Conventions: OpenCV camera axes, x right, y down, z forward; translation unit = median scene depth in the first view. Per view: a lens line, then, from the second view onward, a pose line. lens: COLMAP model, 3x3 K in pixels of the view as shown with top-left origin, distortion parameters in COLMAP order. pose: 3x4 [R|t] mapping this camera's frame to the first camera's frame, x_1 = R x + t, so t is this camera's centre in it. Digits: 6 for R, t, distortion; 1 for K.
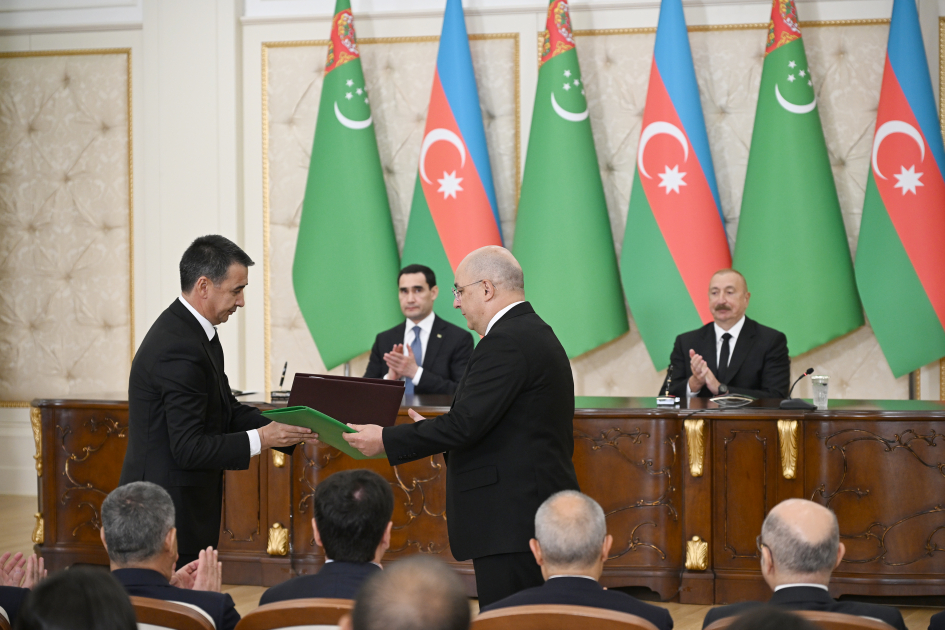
lens RADIAL K [[2768.0, 0, 508.5], [0, 2768.0, 316.8], [0, 0, 1]] dist [-0.021484, -0.691770]
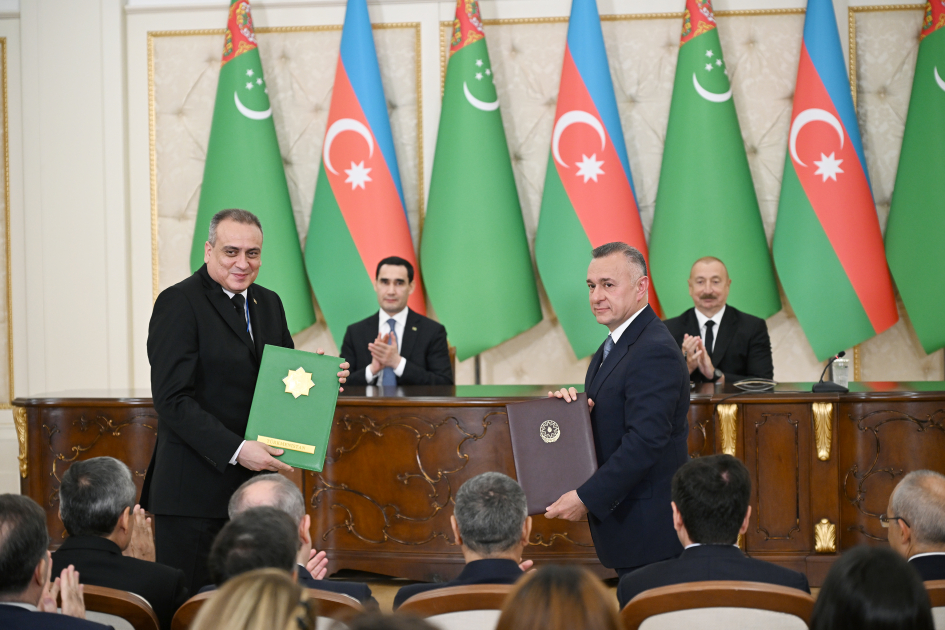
lens RADIAL K [[2768.0, 0, 508.5], [0, 2768.0, 316.8], [0, 0, 1]] dist [-0.021484, -0.691770]
pose [[0.986128, -0.015433, 0.165266, -0.130938], [0.015123, 0.999881, 0.003134, 0.000689], [-0.165294, -0.000591, 0.986244, 0.013534]]
